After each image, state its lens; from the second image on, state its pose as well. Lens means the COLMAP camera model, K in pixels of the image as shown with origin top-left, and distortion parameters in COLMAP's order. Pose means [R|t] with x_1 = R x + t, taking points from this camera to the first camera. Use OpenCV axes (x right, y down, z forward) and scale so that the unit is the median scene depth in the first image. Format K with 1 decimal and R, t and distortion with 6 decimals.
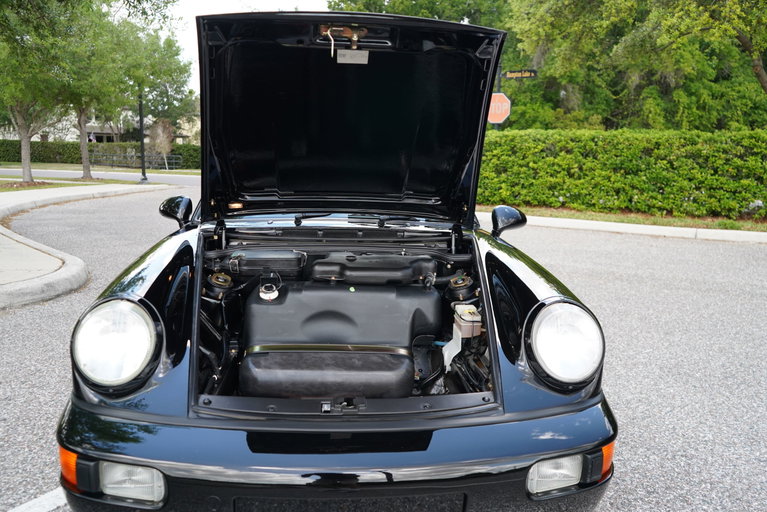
lens RADIAL K [[621.9, 0, 383.5], [0, 621.9, 256.0], [0, 0, 1]] dist [-0.005421, 0.006555]
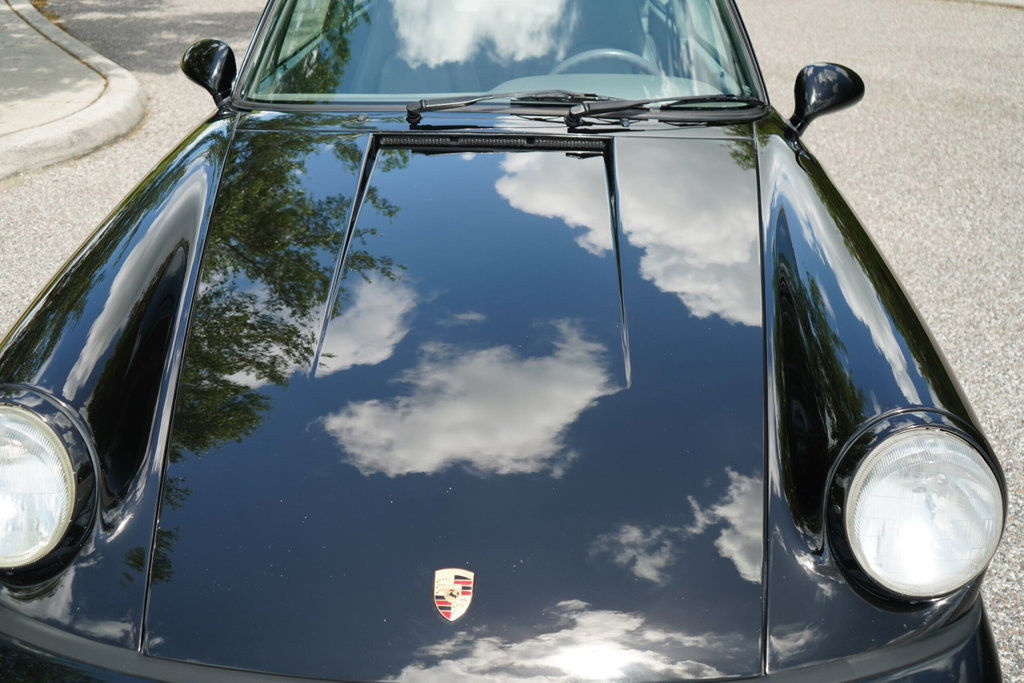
lens RADIAL K [[873.1, 0, 501.2], [0, 873.1, 345.3], [0, 0, 1]] dist [0.001532, 0.001237]
pose [[0.991454, 0.051112, -0.120030, 0.018833], [-0.005079, 0.934482, 0.355975, -0.075620], [0.130361, -0.352323, 0.926755, 0.139778]]
